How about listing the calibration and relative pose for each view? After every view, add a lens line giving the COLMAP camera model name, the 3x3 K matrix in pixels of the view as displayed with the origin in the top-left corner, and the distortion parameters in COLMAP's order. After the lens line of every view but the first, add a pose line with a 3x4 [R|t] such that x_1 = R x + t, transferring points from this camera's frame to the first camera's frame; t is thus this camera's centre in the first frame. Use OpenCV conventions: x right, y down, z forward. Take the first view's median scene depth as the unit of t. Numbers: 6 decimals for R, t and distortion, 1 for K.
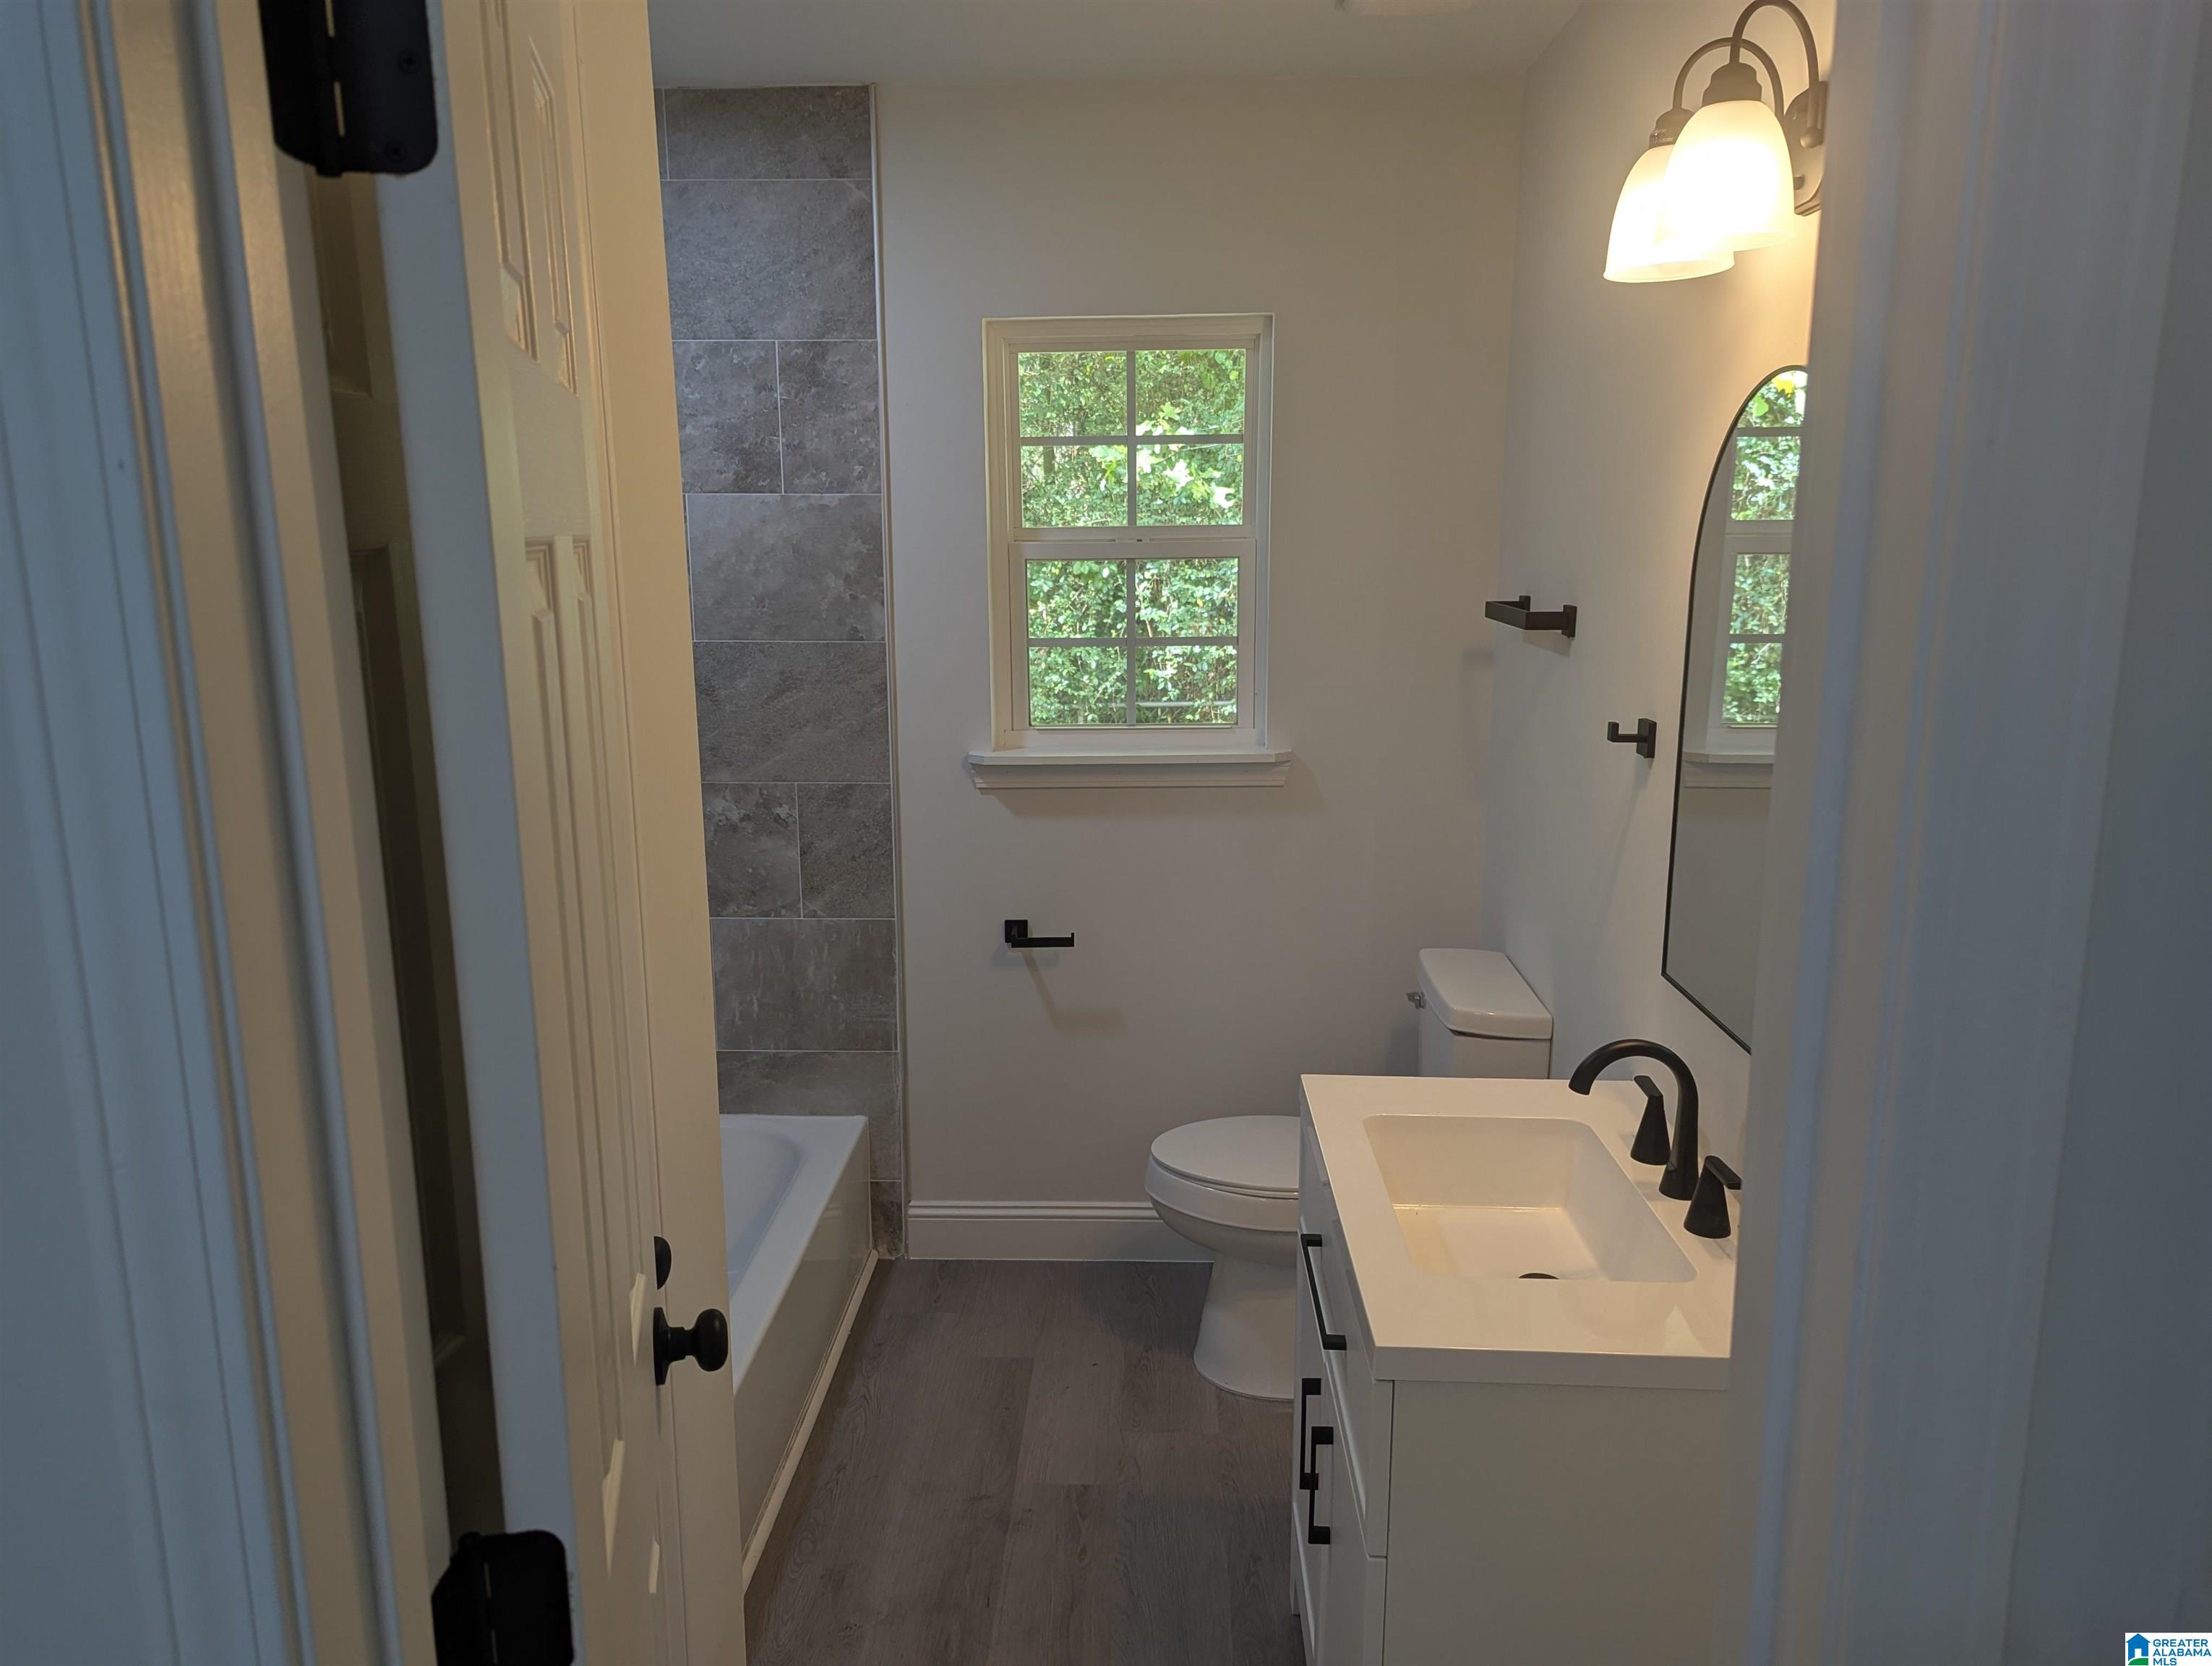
lens RADIAL K [[1552.4, 0, 1106.0], [0, 1552.4, 833.0], [0, 0, 1]] dist [0.003870, 0.003001]
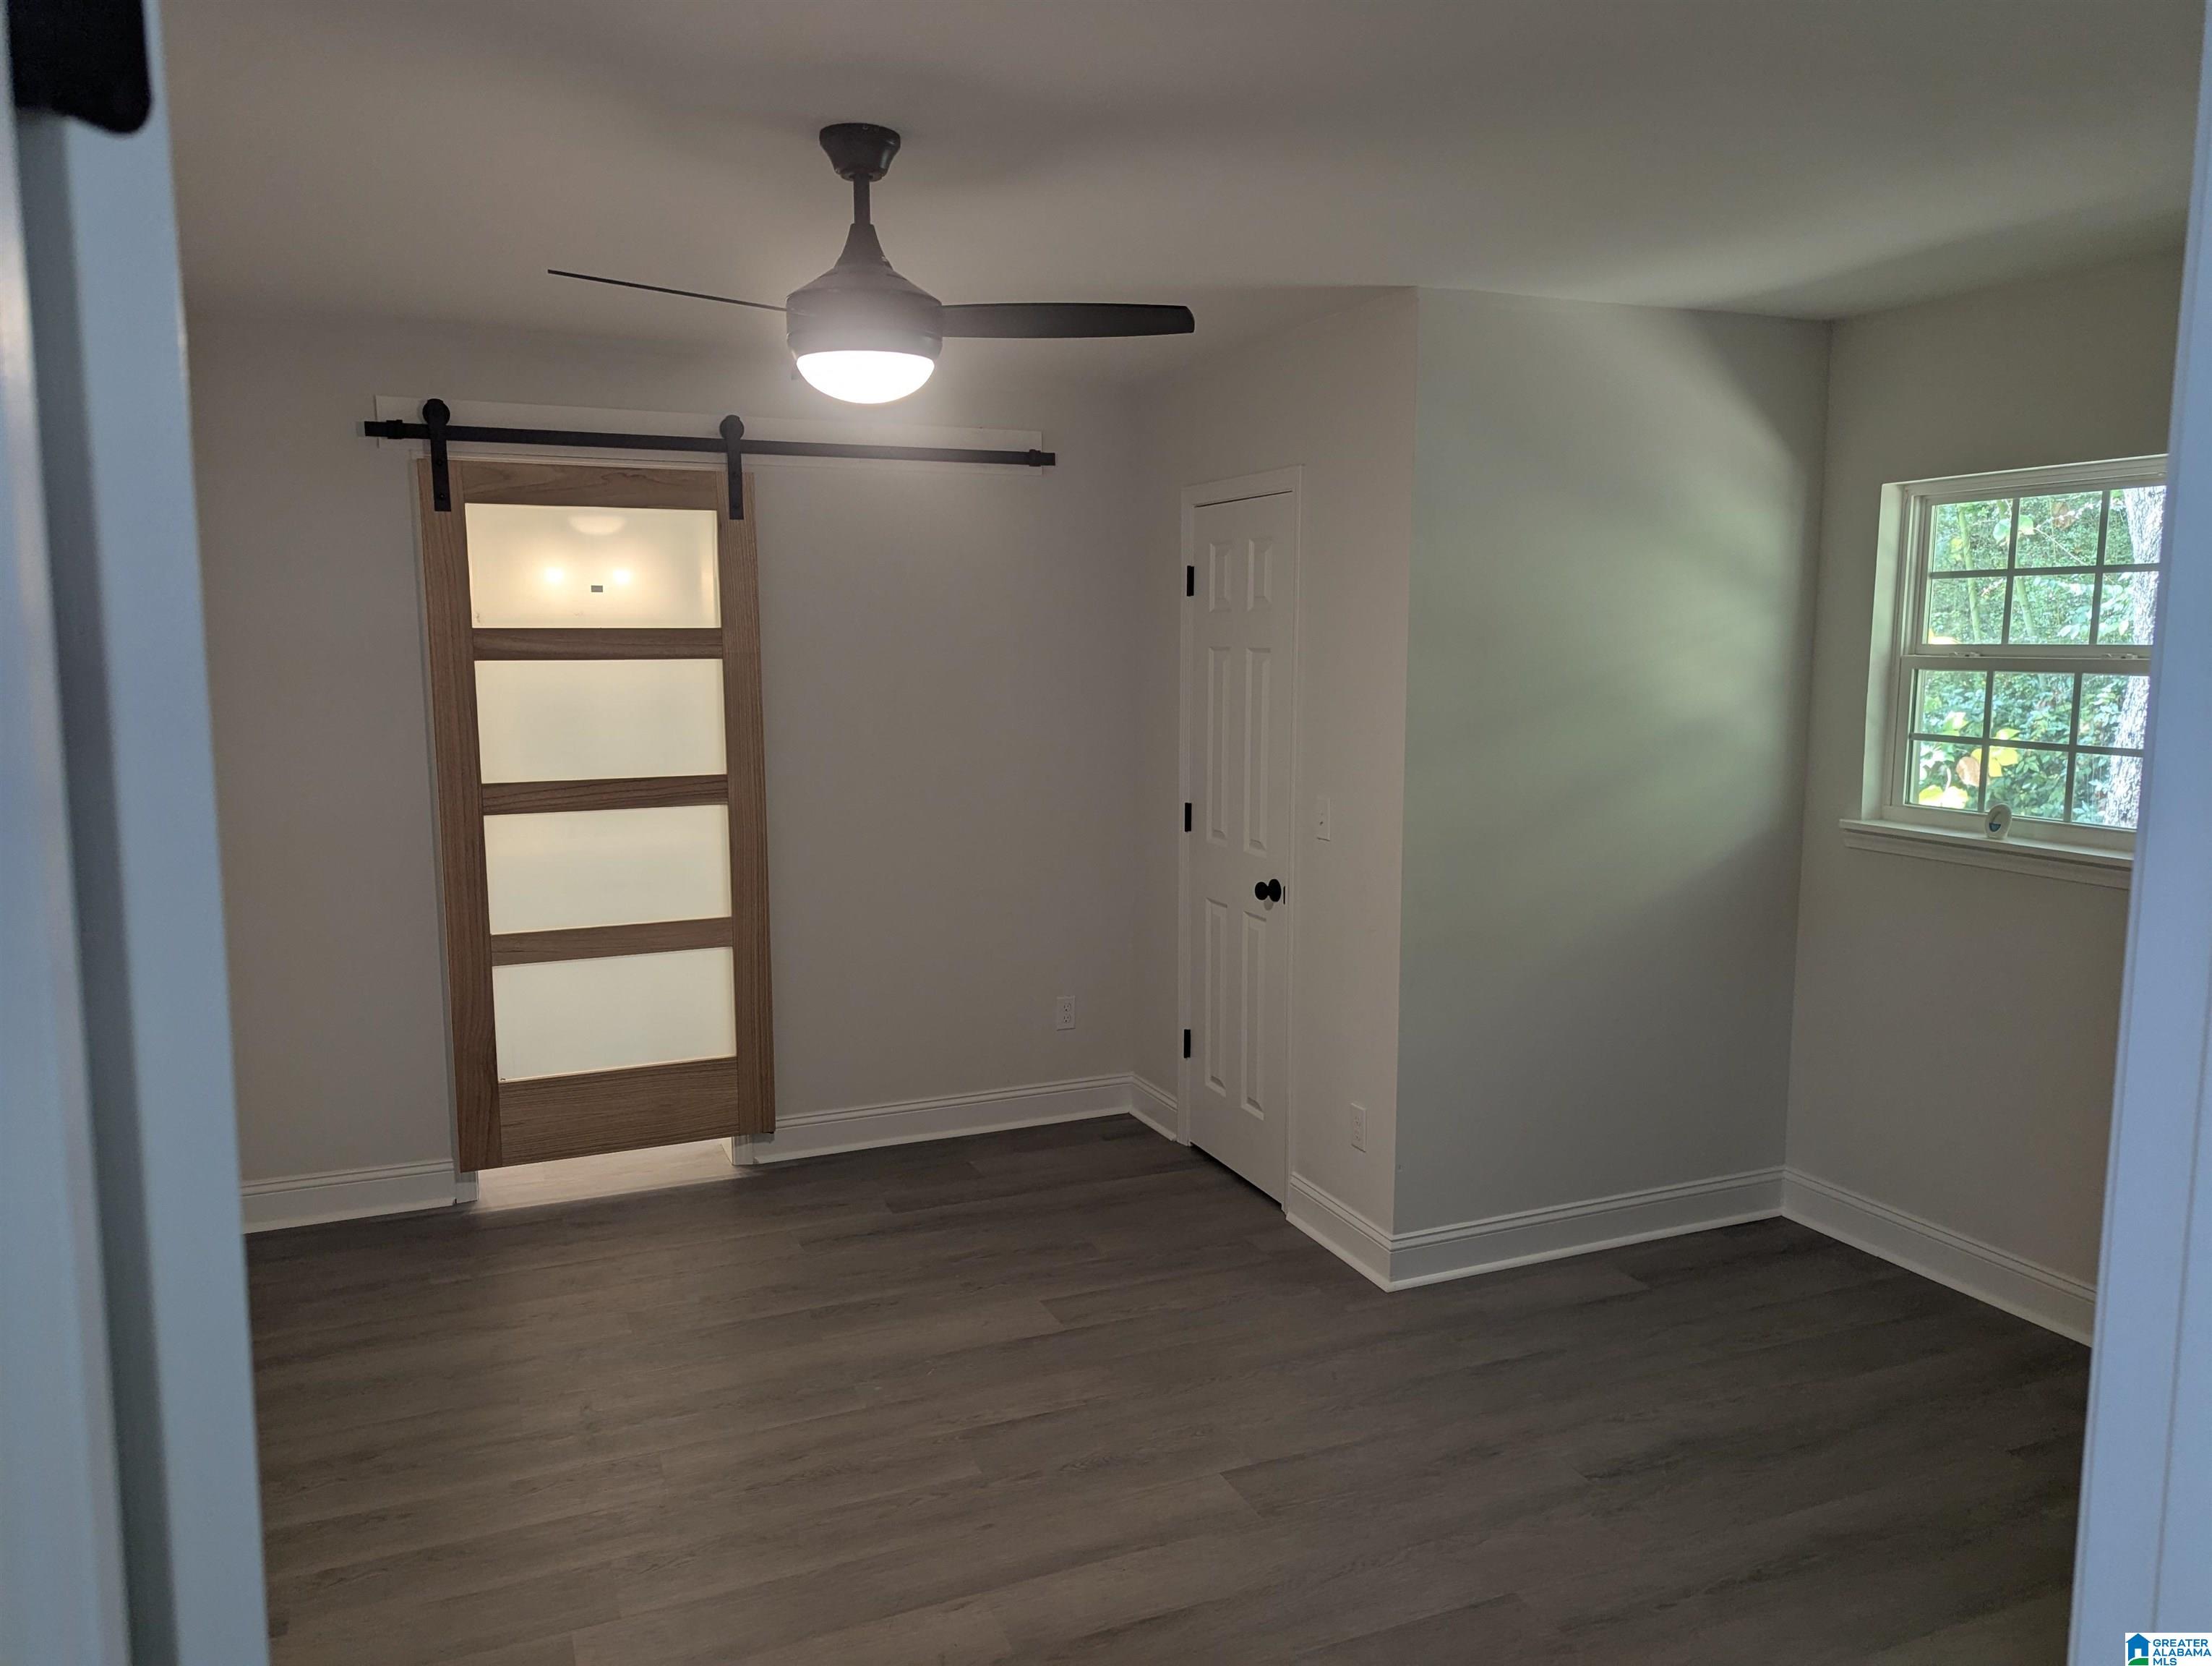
lens RADIAL K [[1552.4, 0, 1106.0], [0, 1552.4, 833.0], [0, 0, 1]] dist [0.003870, 0.003001]
pose [[0.421194, 0.120417, -0.898941, 0.809183], [-0.184674, 0.981770, 0.044984, 0.016303], [0.887970, 0.147065, 0.435754, -0.101359]]
